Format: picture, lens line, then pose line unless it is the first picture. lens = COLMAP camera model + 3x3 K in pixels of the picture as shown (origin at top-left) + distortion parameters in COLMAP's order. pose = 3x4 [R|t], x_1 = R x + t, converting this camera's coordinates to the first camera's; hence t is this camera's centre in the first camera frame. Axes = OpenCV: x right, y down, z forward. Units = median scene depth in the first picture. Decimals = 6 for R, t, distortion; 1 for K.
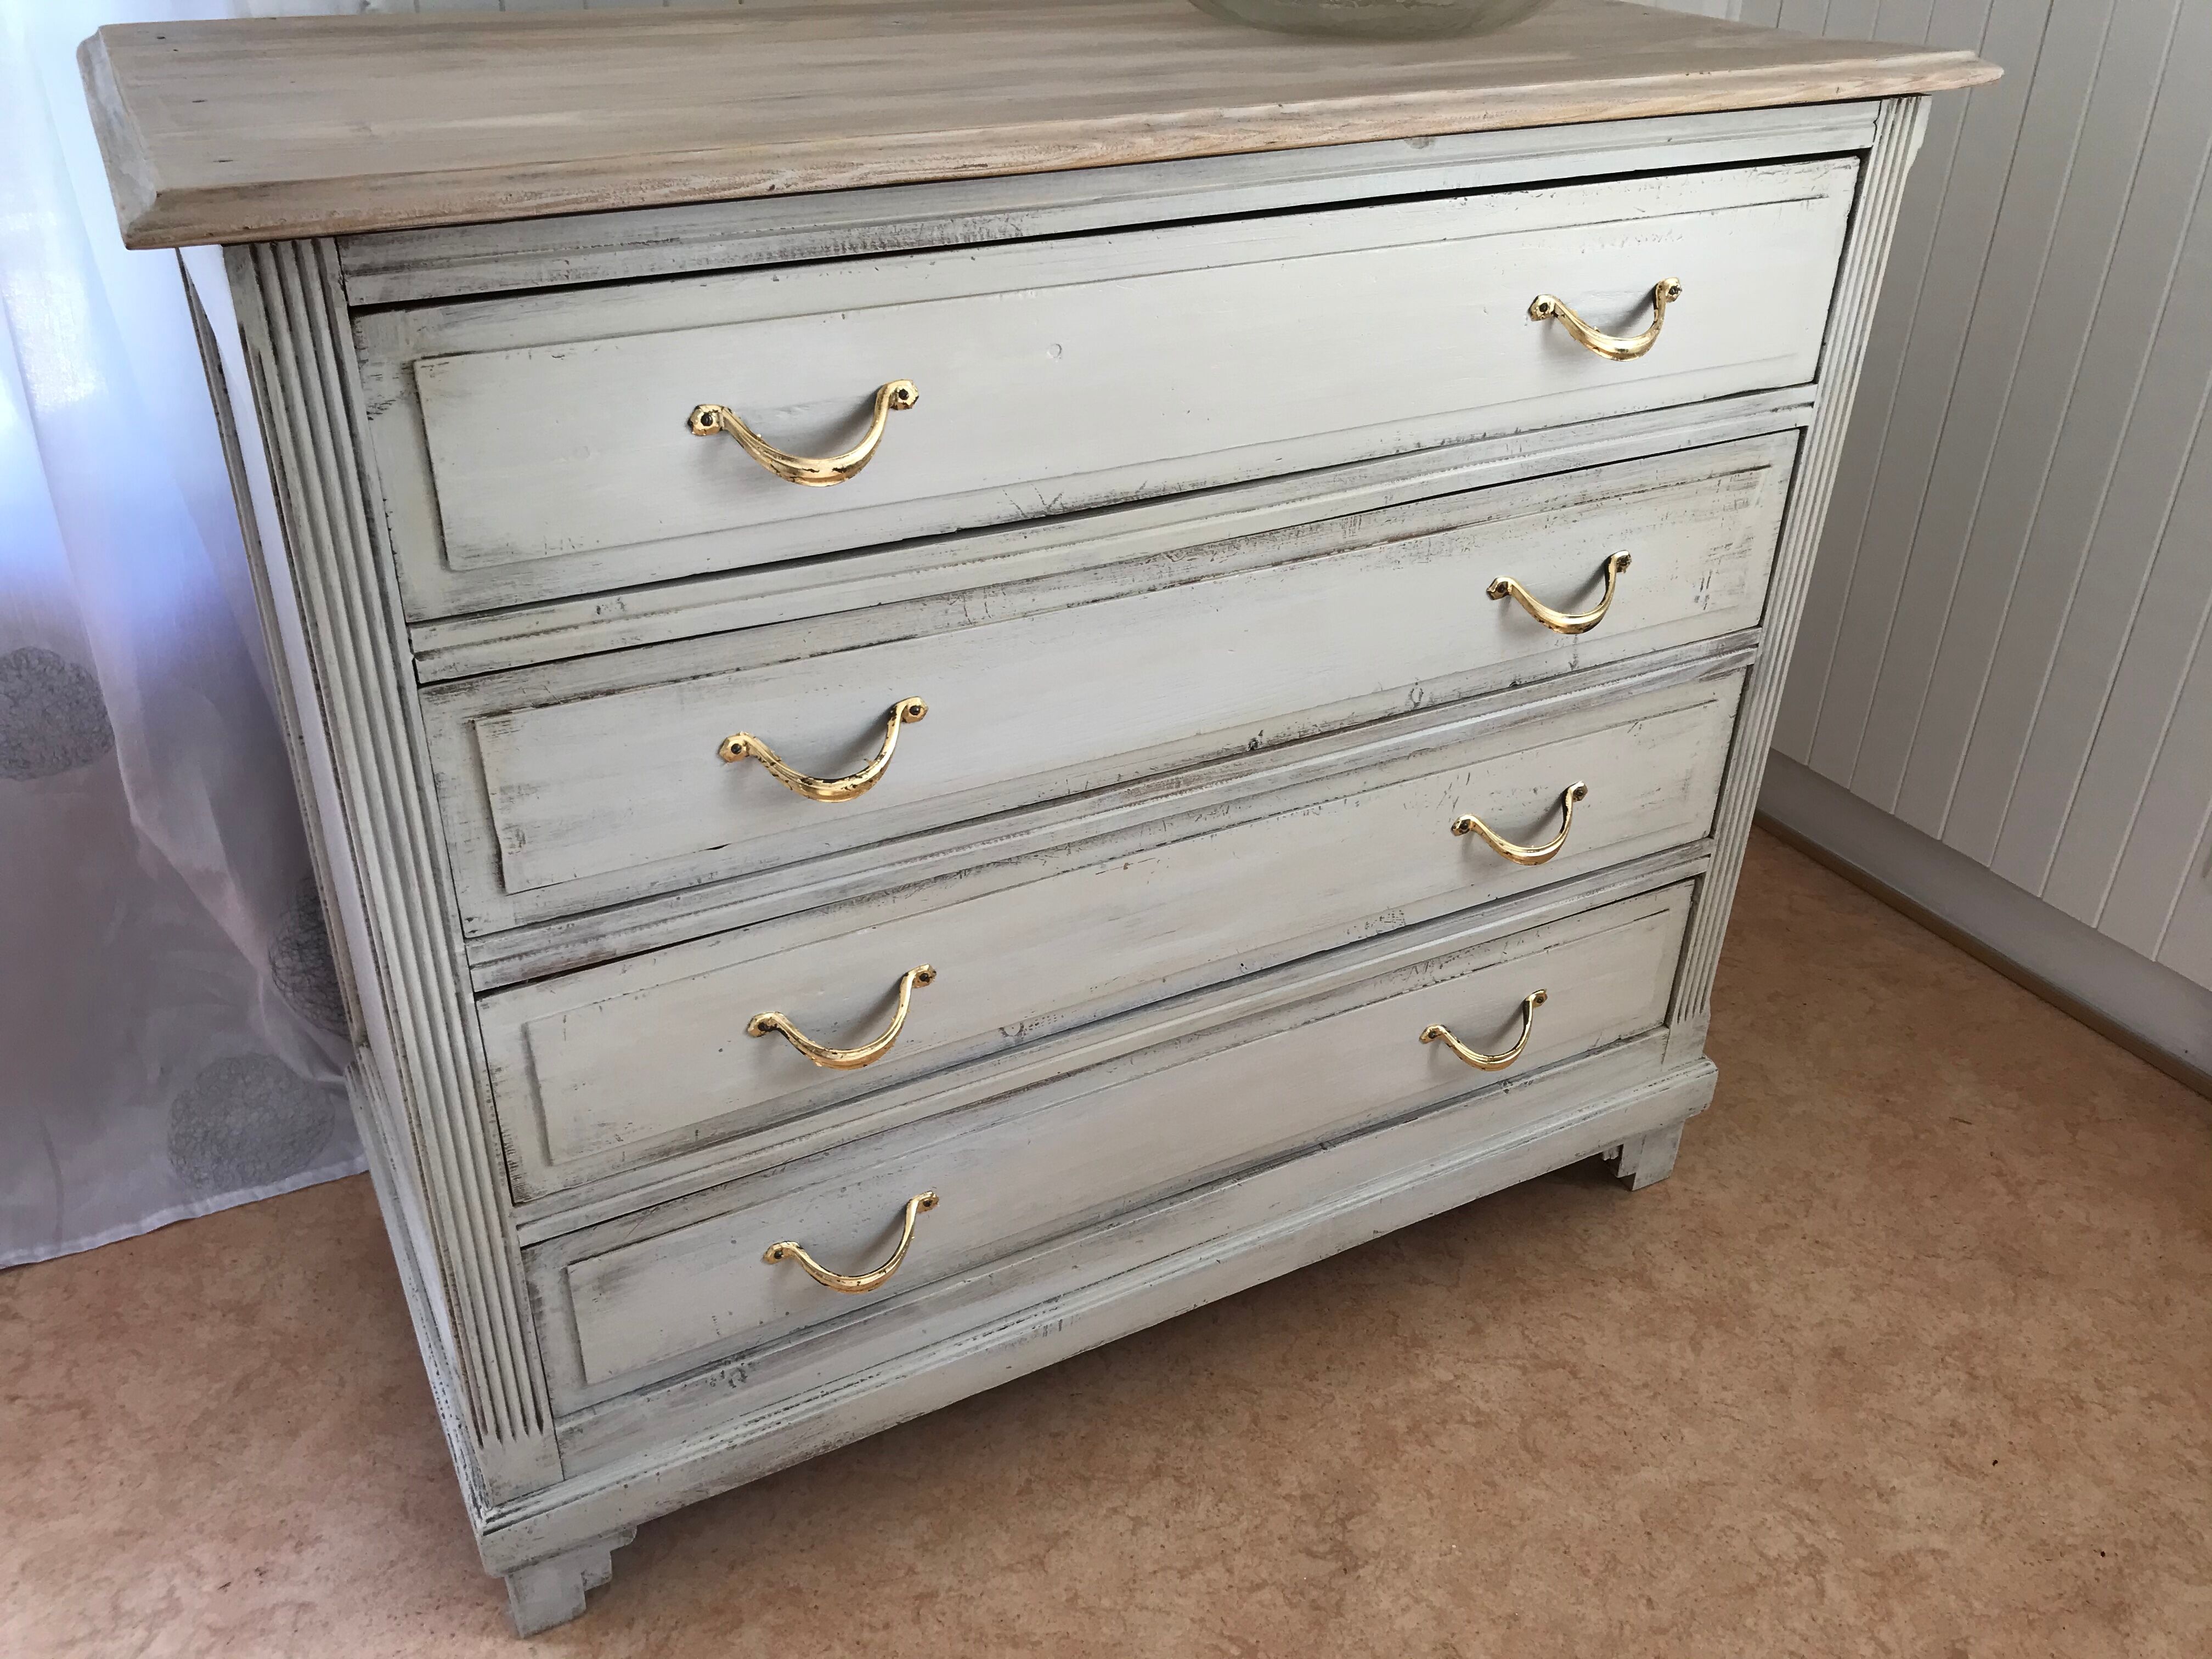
lens RADIAL K [[1838.3, 0, 1103.7], [0, 1838.3, 827.3], [0, 0, 1]] dist [0.009559, 0.010663]
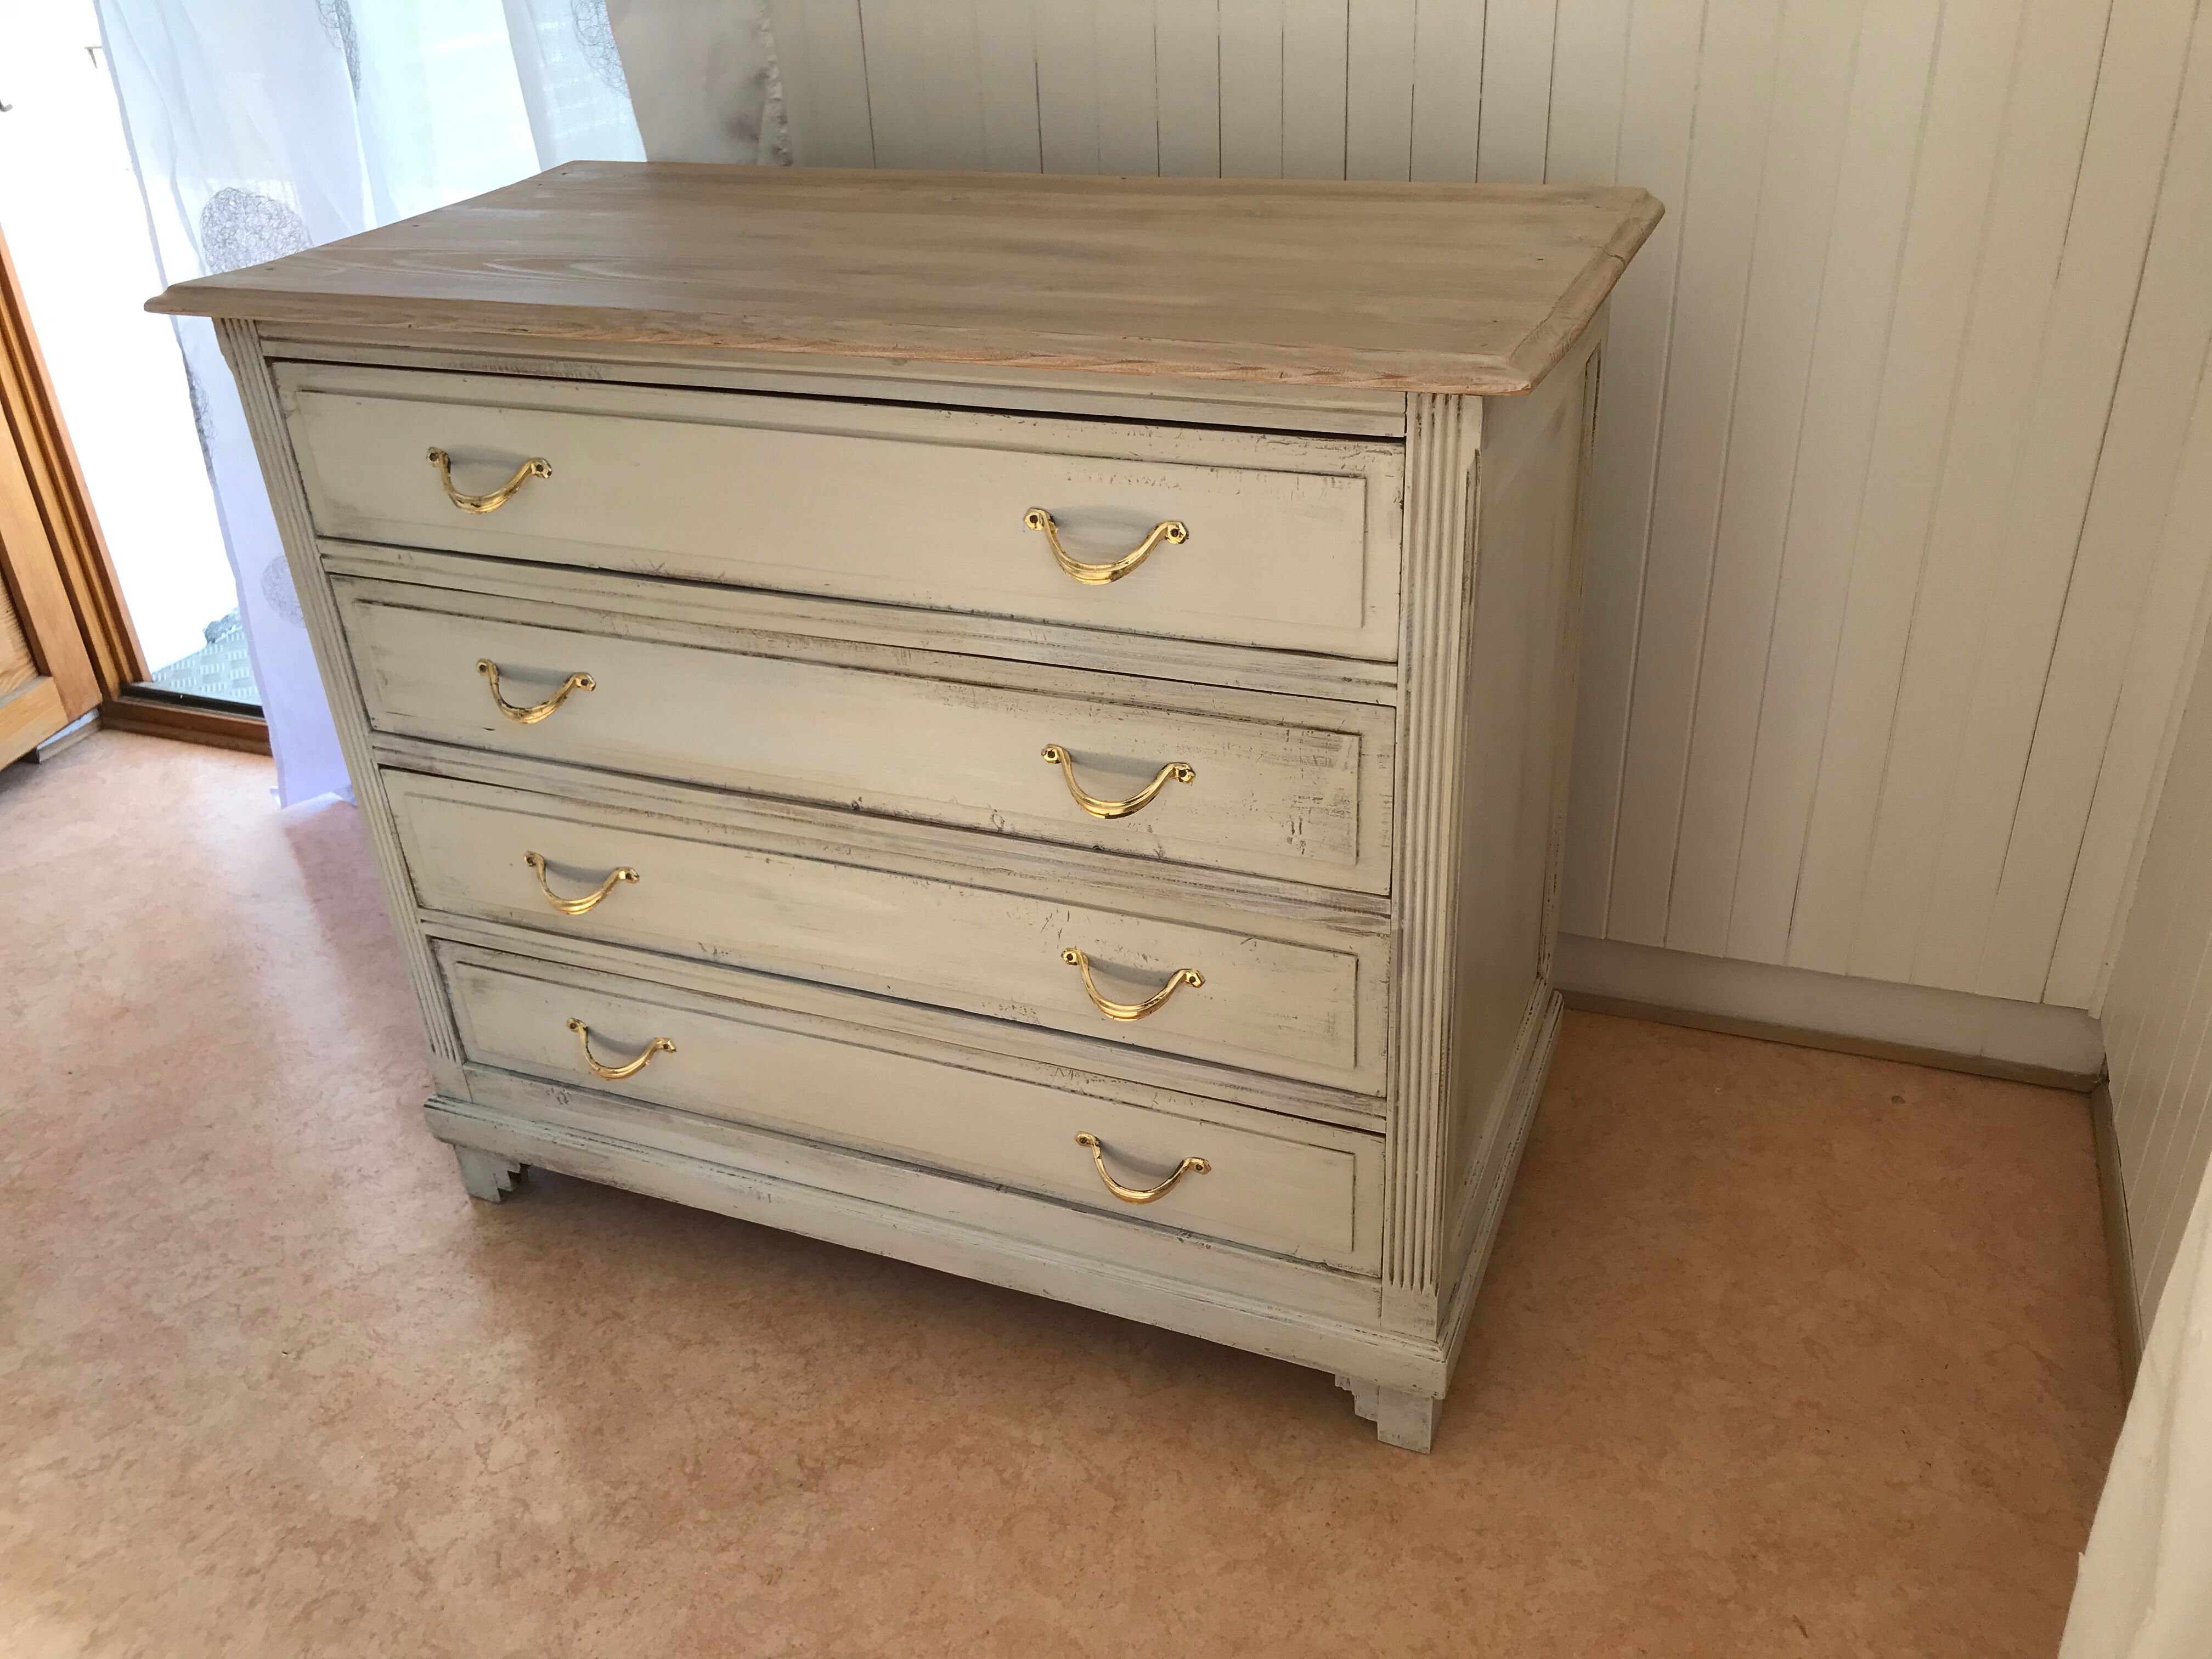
lens RADIAL K [[1834.3, 0, 1103.8], [0, 1834.3, 825.5], [0, 0, 1]] dist [0.083930, -0.206490]
pose [[0.632892, 0.336685, -0.697202, 0.992036], [-0.334346, 0.931056, 0.146109, -0.253726], [0.698327, 0.140635, 0.701827, 0.231489]]
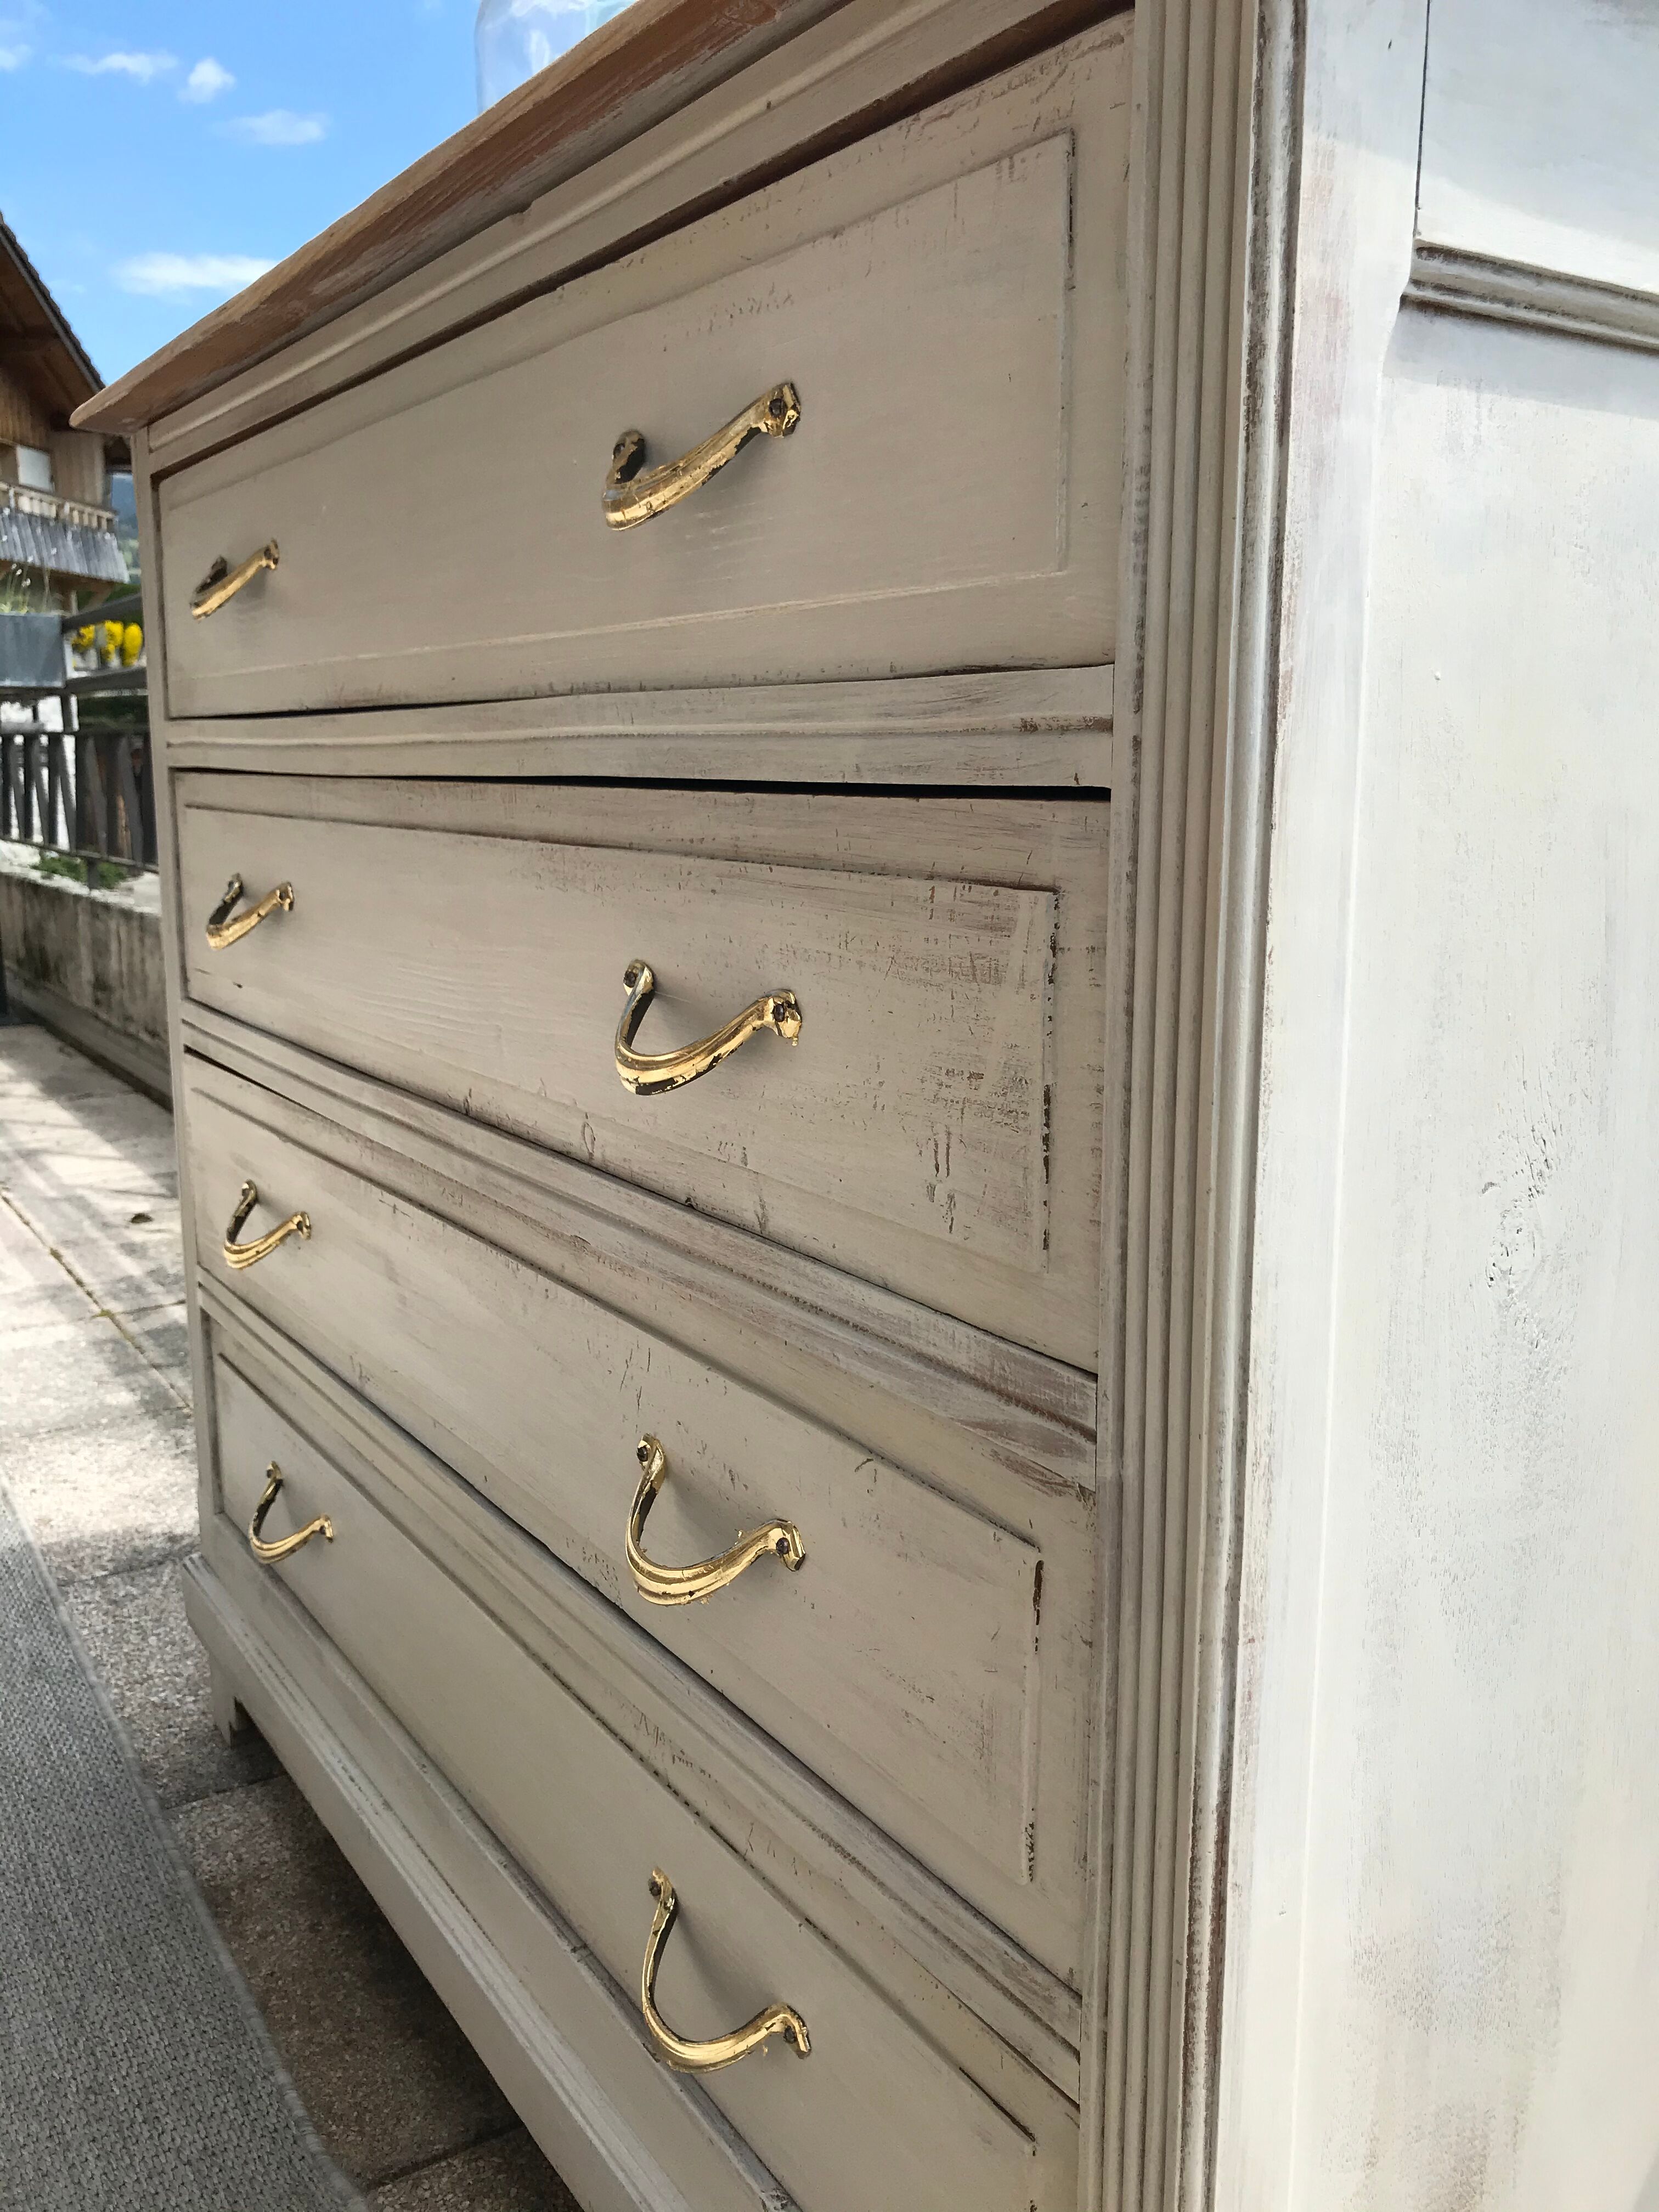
lens RADIAL K [[1812.1, 0, 902.1], [0, 1812.1, 1091.2], [0, 0, 1]] dist [0.094448, -0.308078]
pose [[0.124697, 0.159668, -0.979263, 0.739168], [-0.510463, 0.856651, 0.074675, -0.176612], [0.850810, 0.490566, 0.188326, 0.943617]]
